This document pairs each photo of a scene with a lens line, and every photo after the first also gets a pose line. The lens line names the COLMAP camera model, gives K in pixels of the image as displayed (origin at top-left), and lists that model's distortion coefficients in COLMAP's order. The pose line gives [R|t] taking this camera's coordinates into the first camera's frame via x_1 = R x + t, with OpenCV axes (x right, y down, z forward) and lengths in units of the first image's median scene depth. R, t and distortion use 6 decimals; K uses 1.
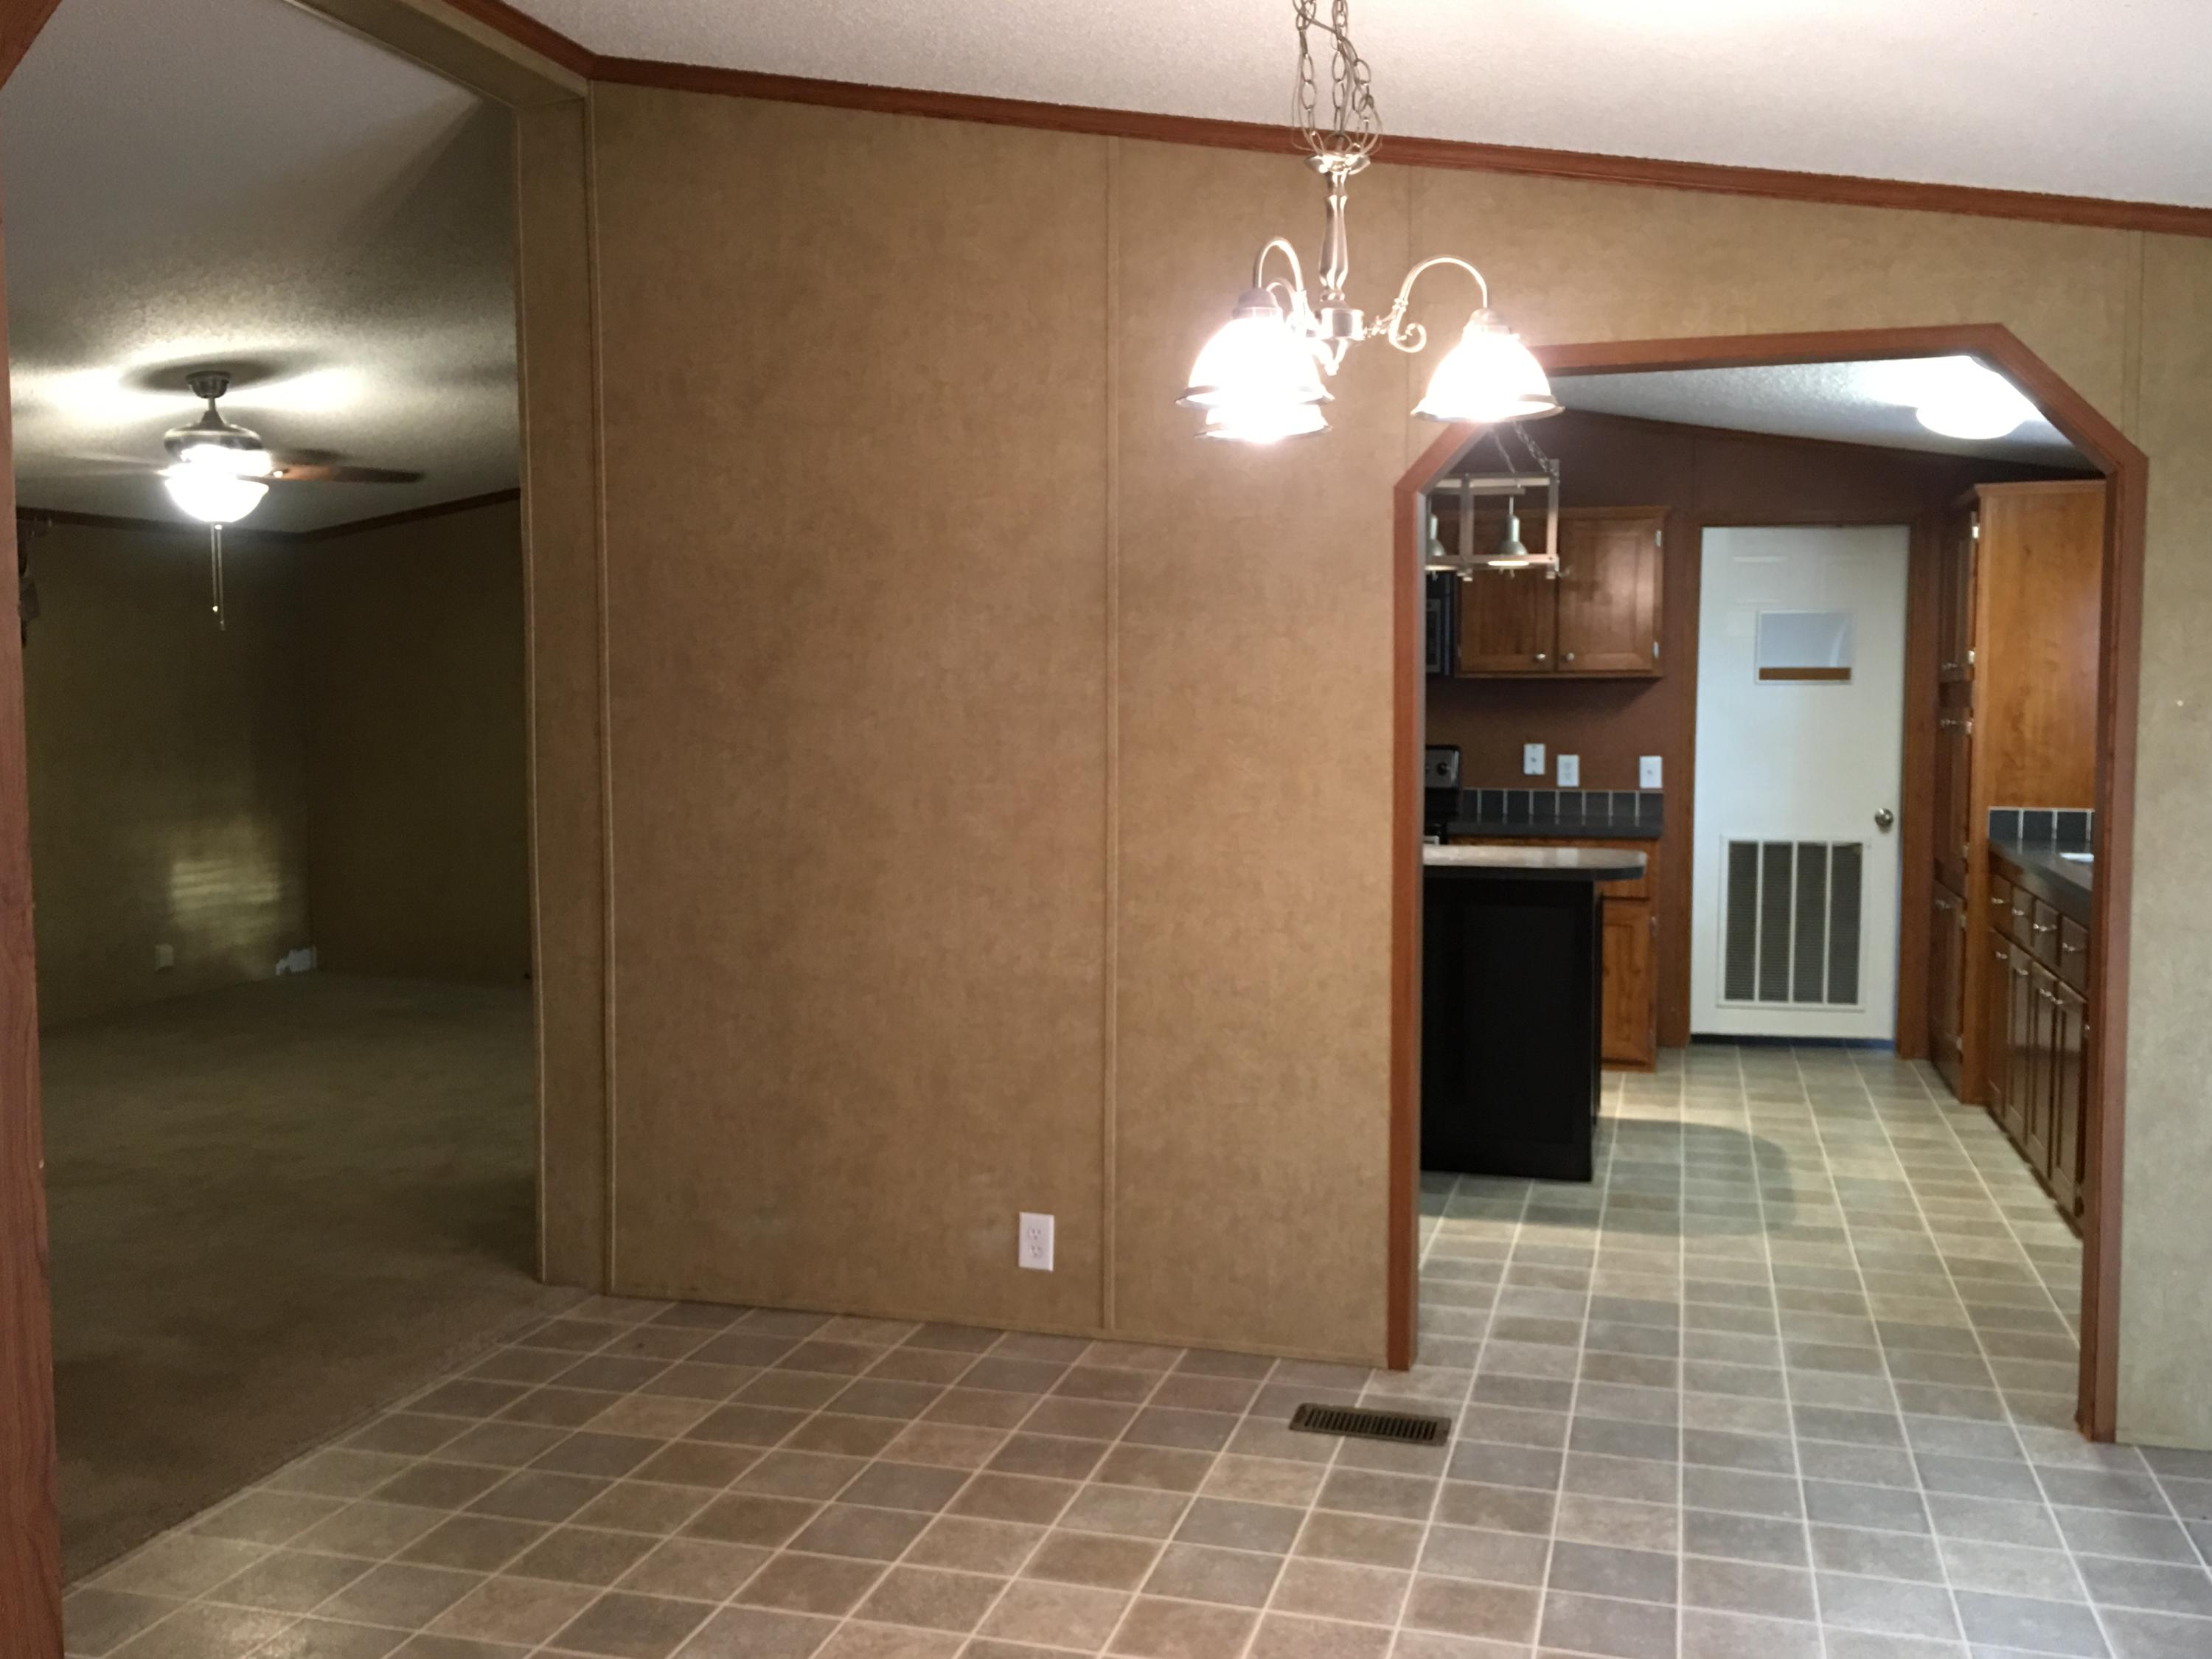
lens RADIAL K [[2045.6, 0, 1110.3], [0, 2045.6, 827.6], [0, 0, 1]] dist [0.092583, -0.135892]
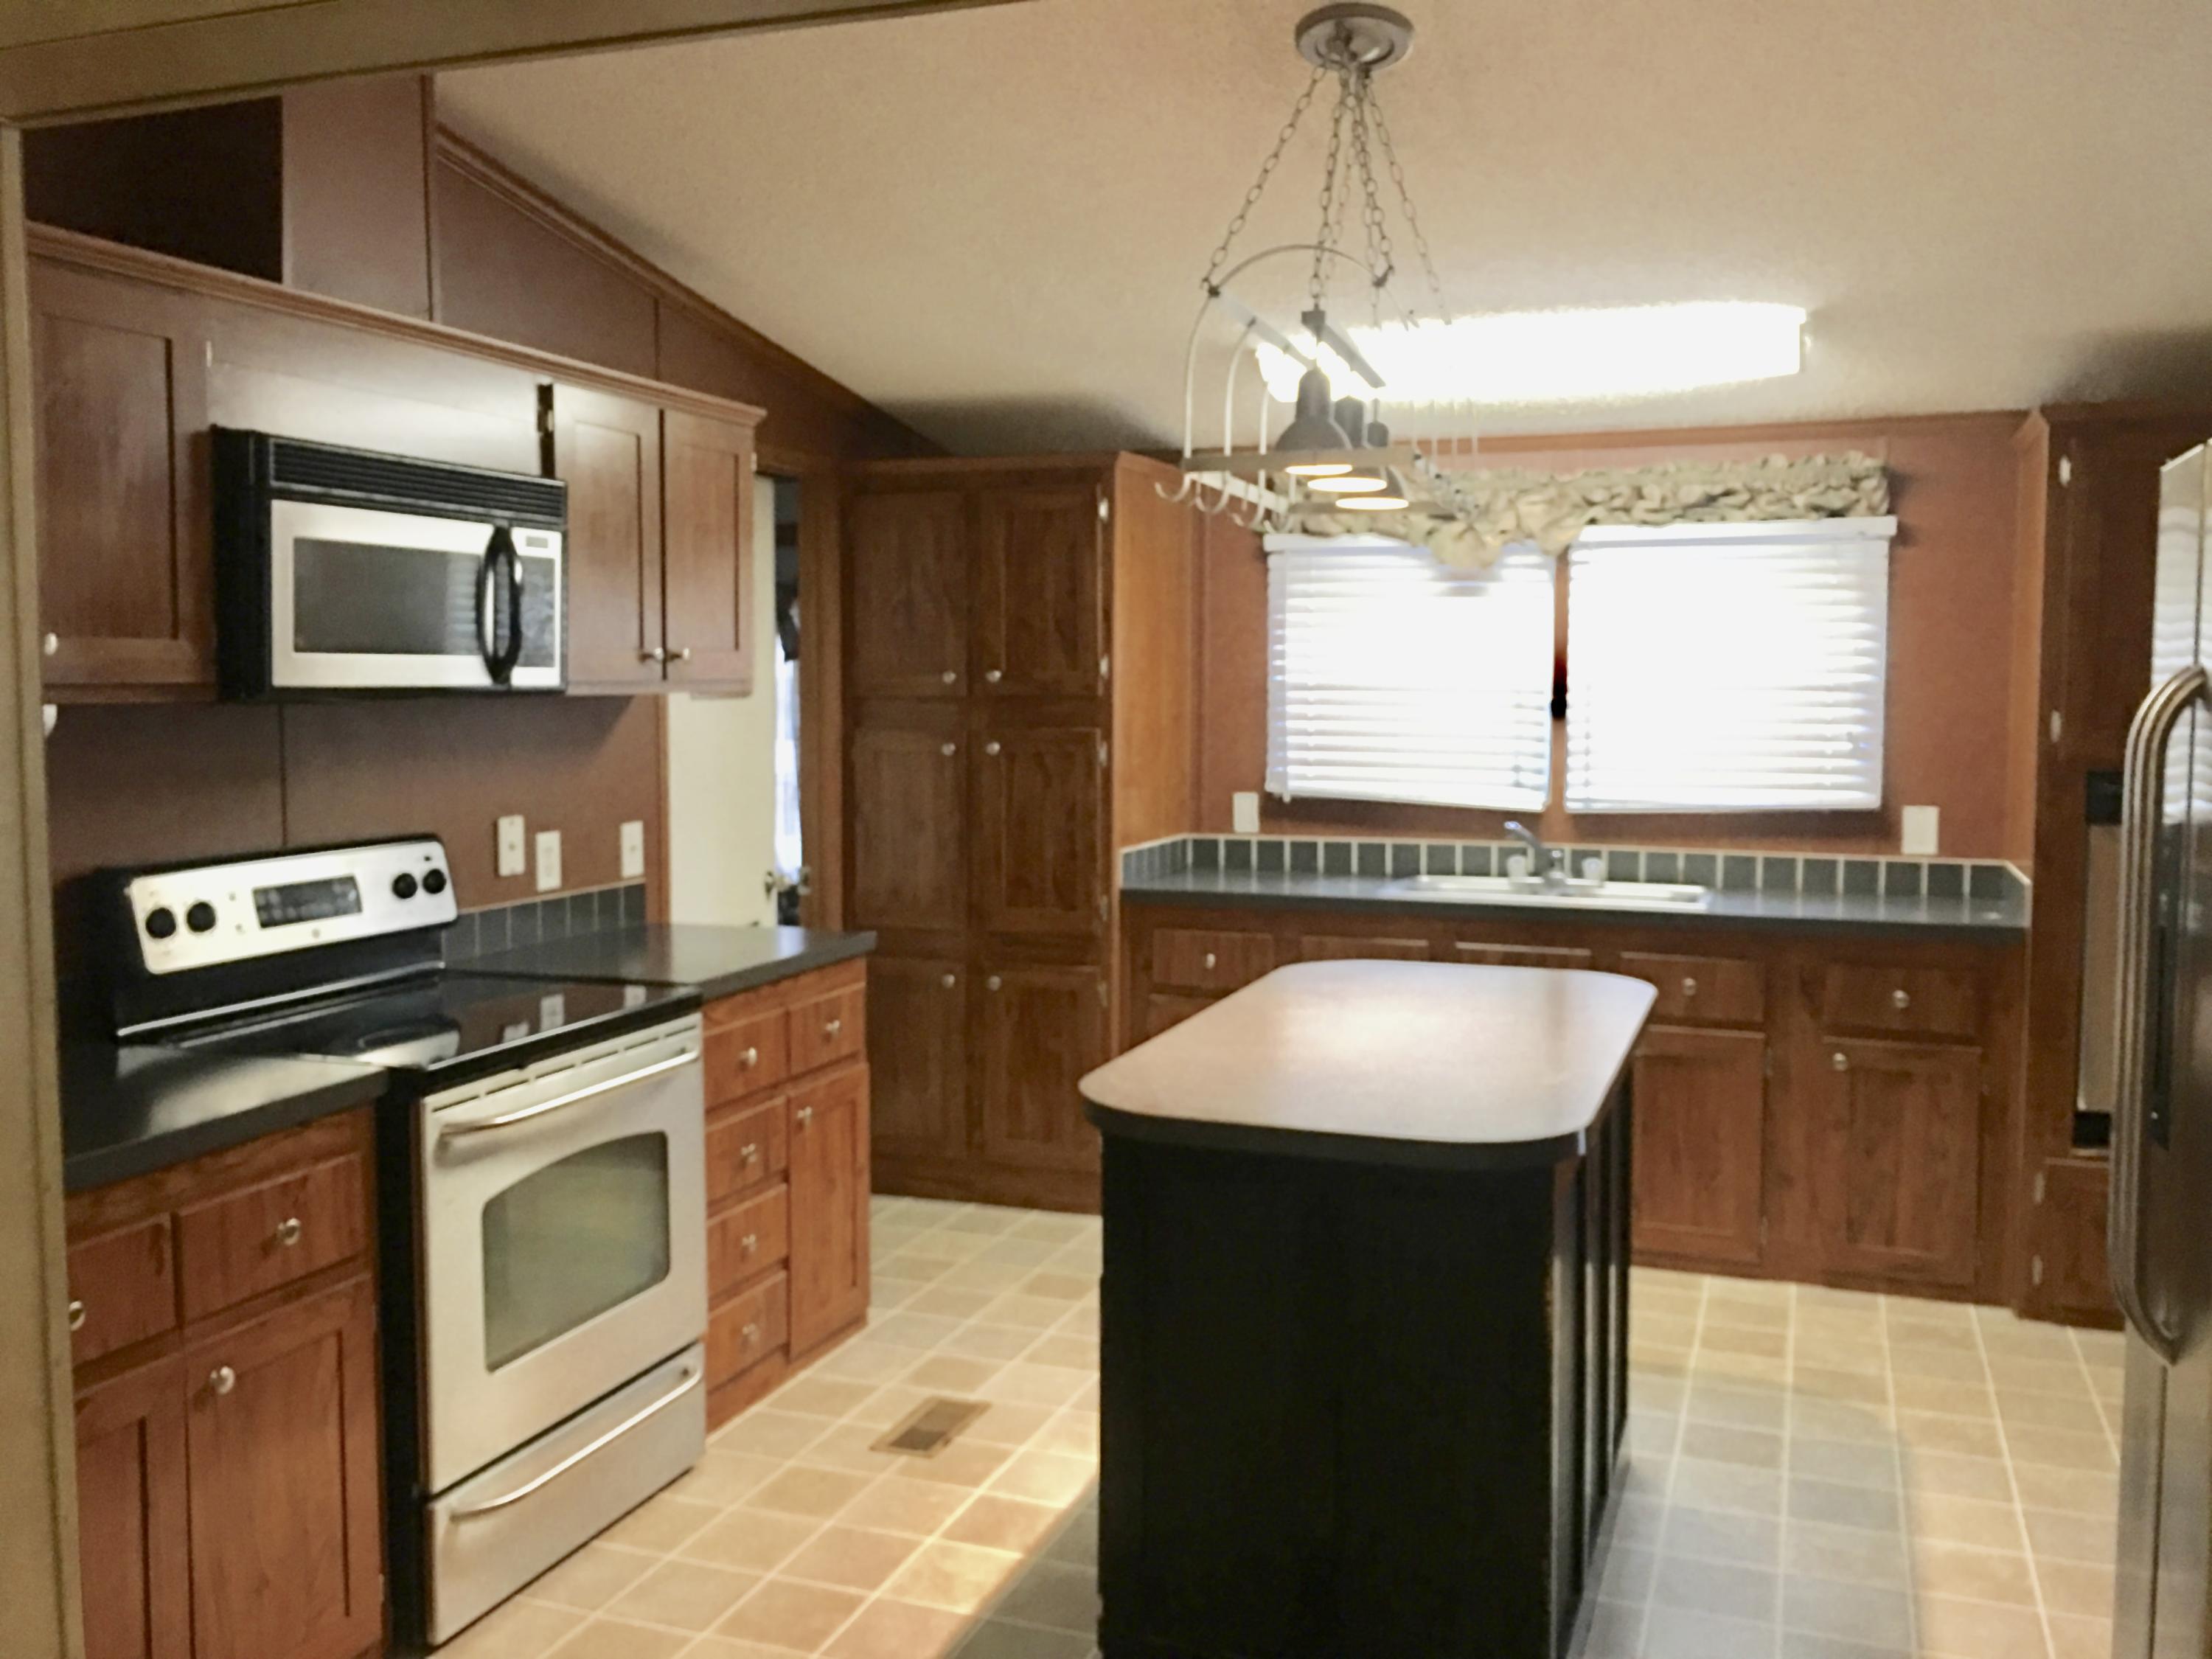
lens RADIAL K [[1885.8, 0, 1106.0], [0, 1885.8, 829.5], [0, 0, 1]] dist [0.034814, -0.009880]
pose [[0.078642, -0.082595, 0.993475, -0.485072], [0.064839, 0.994876, 0.077579, -0.118213], [-0.994792, 0.058315, 0.083594, 1.454449]]
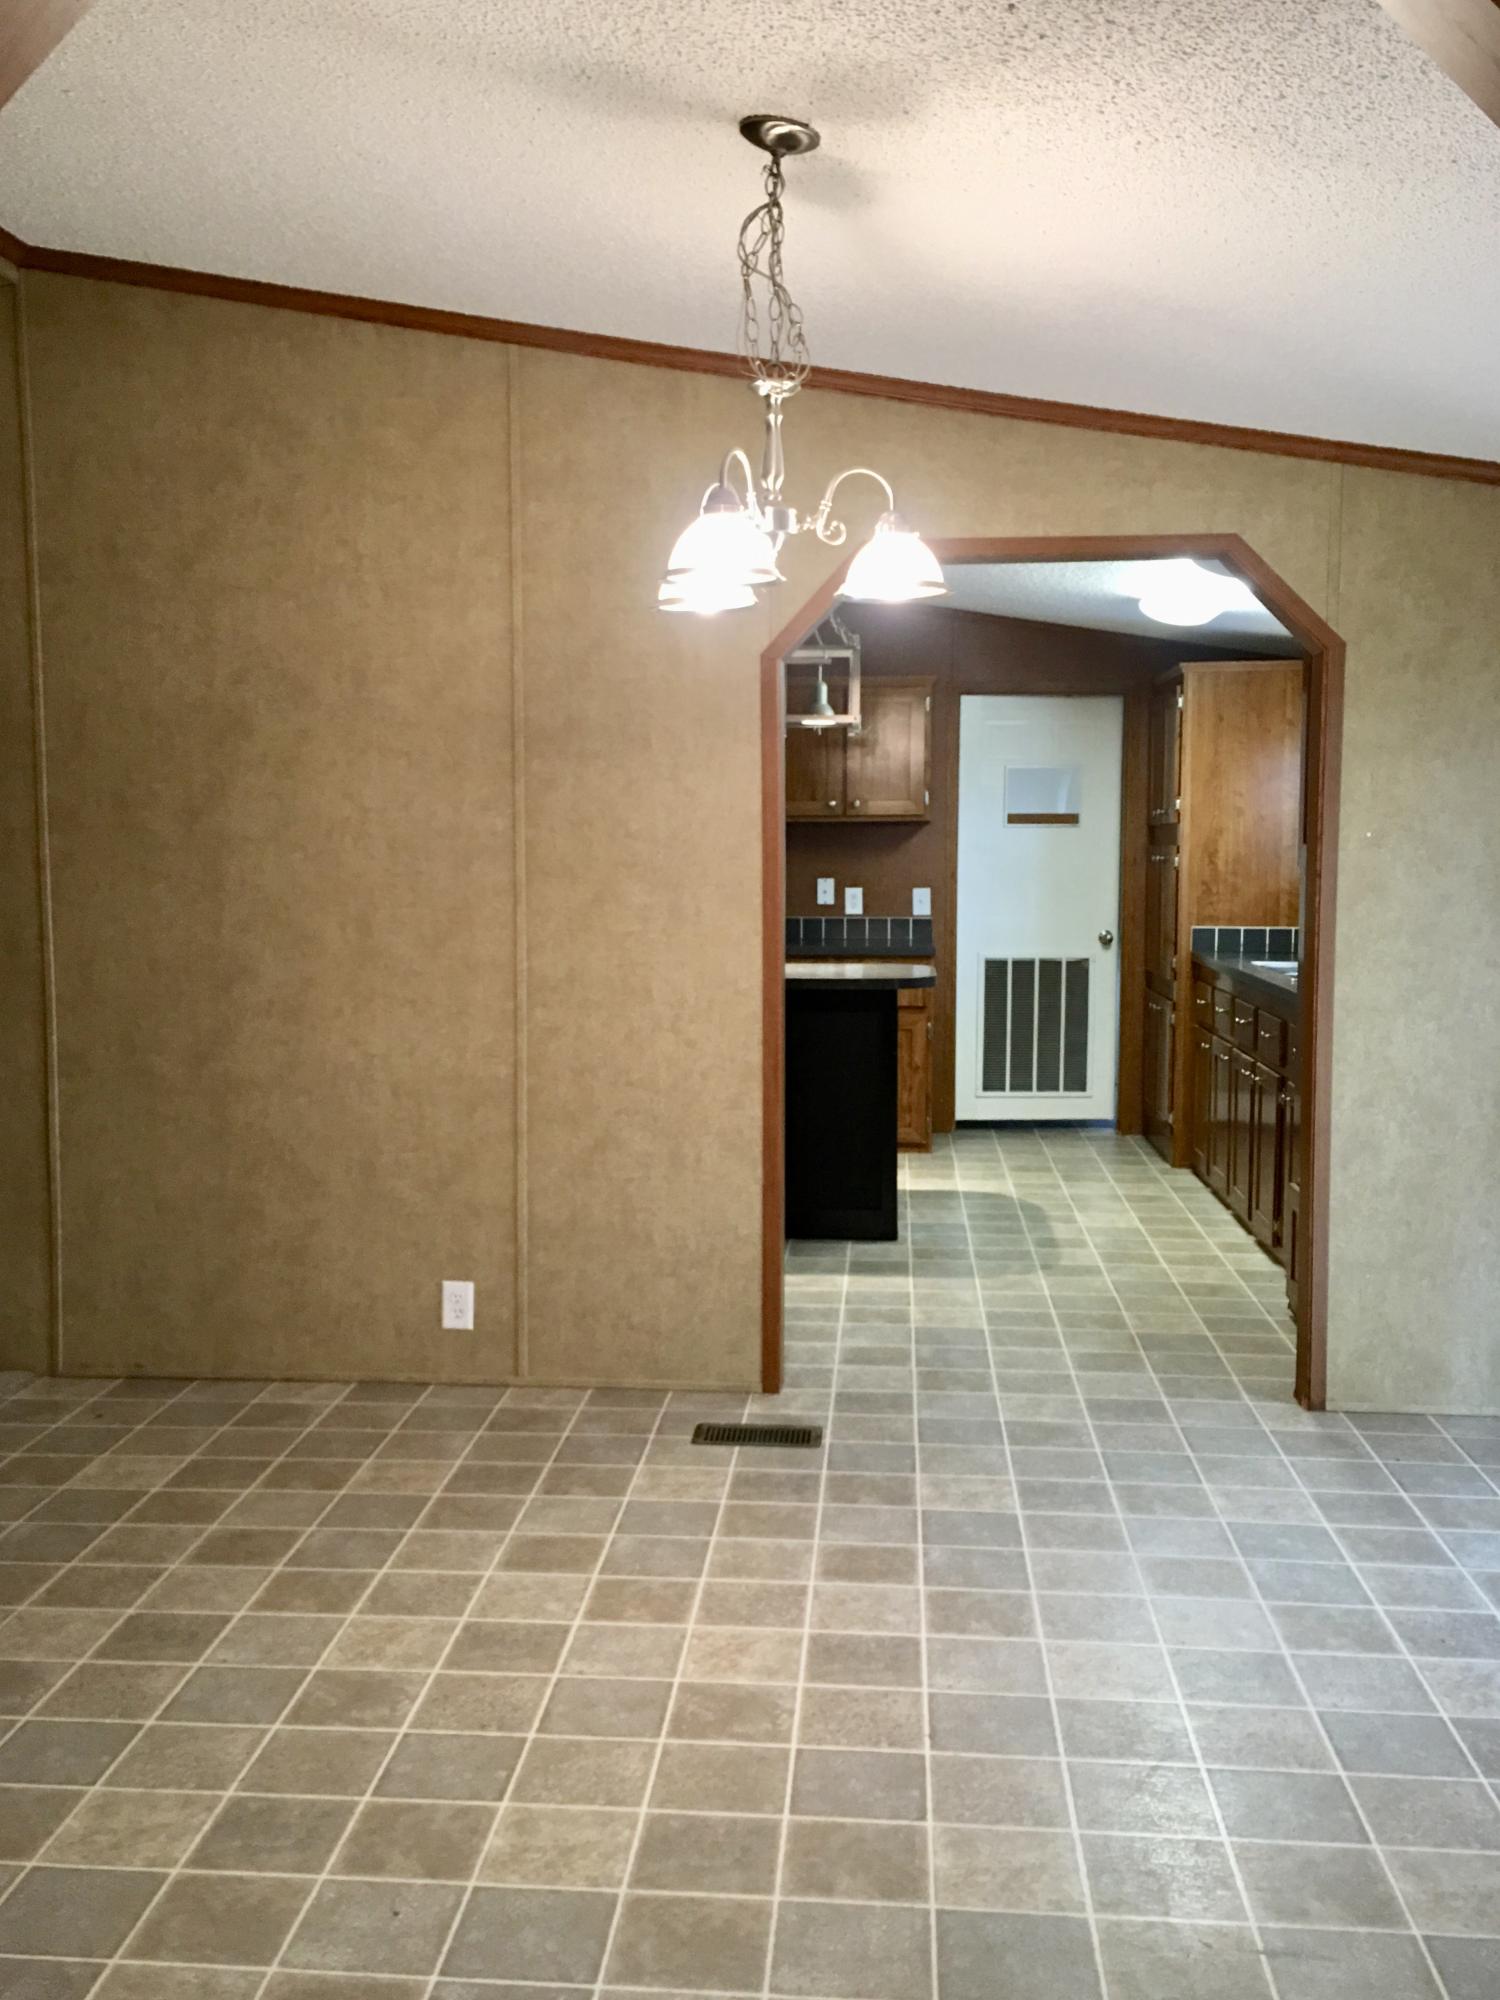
lens RADIAL K [[1849.6, 0, 750.0], [0, 1849.6, 1000.0], [0, 0, 1]] dist [0.092583, -0.135892]
pose [[0.981034, -0.019031, 0.192897, -0.074103], [0.015330, 0.999669, 0.020663, 0.011174], [-0.193227, -0.017314, 0.981001, -0.054204]]
